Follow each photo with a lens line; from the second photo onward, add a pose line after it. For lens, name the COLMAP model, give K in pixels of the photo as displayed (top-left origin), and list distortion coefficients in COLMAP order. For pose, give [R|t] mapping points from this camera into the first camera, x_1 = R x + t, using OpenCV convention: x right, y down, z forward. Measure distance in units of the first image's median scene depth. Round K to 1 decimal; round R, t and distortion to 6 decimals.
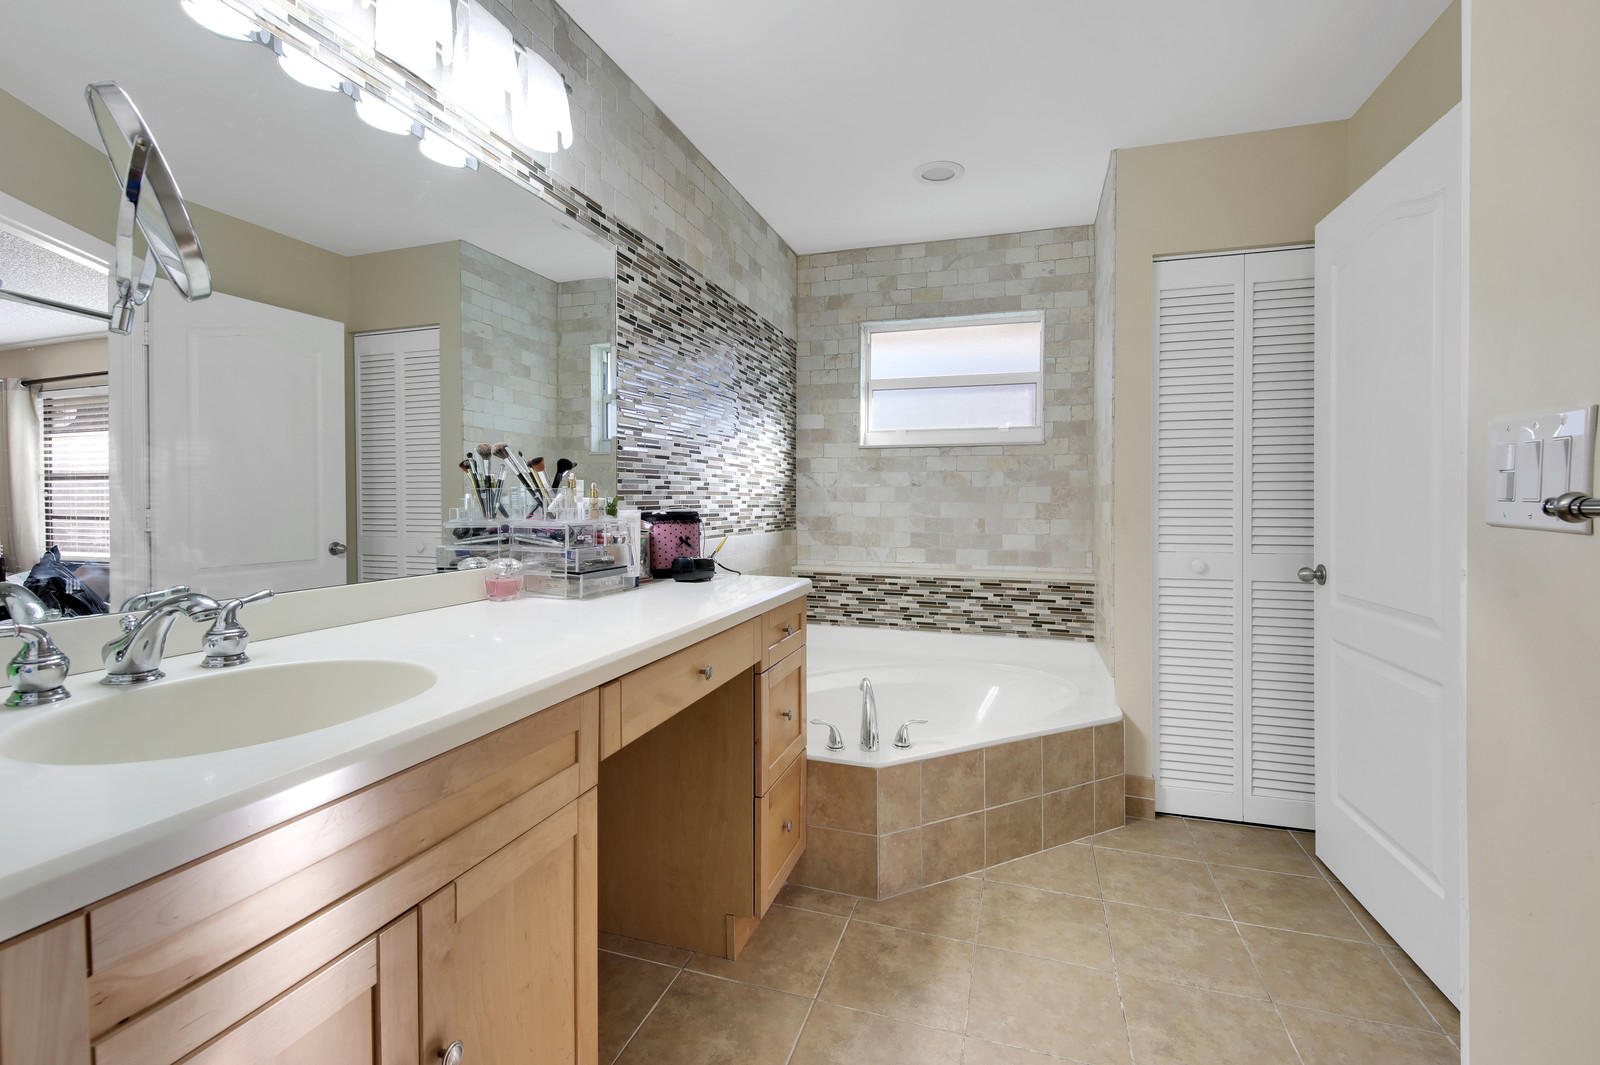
lens RADIAL K [[722.9, 0, 778.6], [0, 722.9, 509.0], [0, 0, 1]] dist [-0.001833, -0.003637]
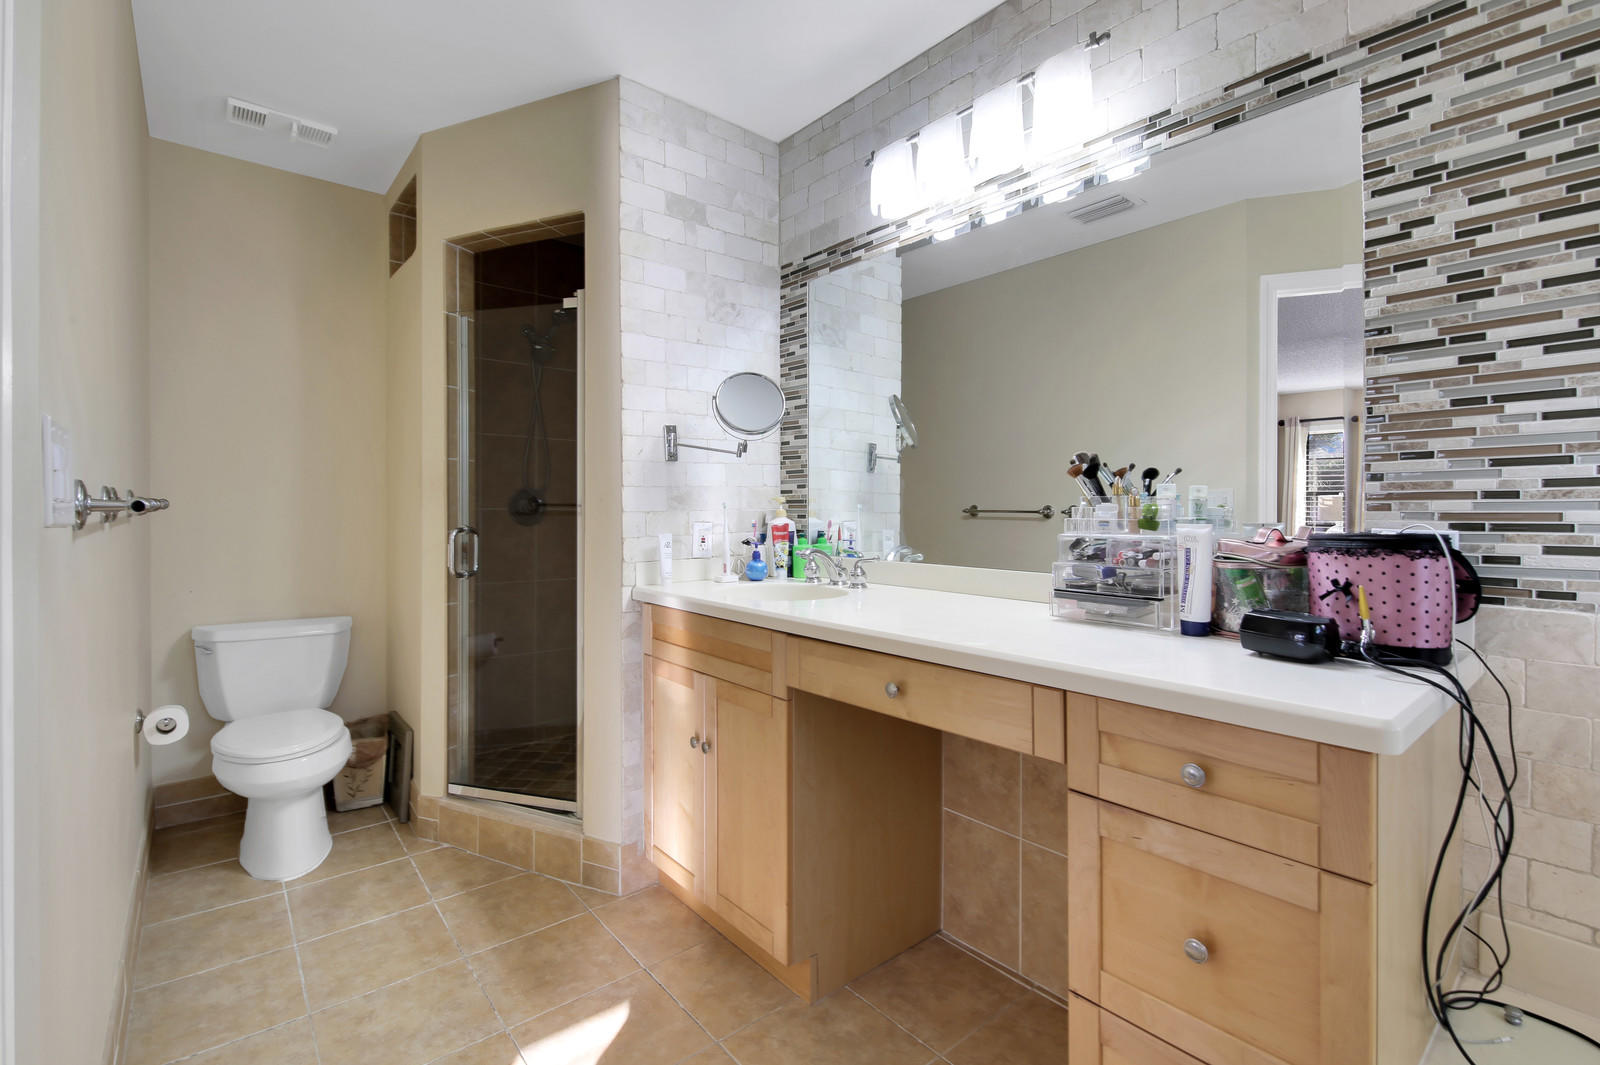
lens RADIAL K [[722.9, 0, 798.6], [0, 722.9, 516.1], [0, 0, 1]] dist [-0.001833, -0.003637]
pose [[-0.515751, 0.004273, -0.856728, 0.505849], [-0.015541, 0.999776, 0.014342, -0.008605], [0.856598, 0.020711, -0.515569, 0.893469]]
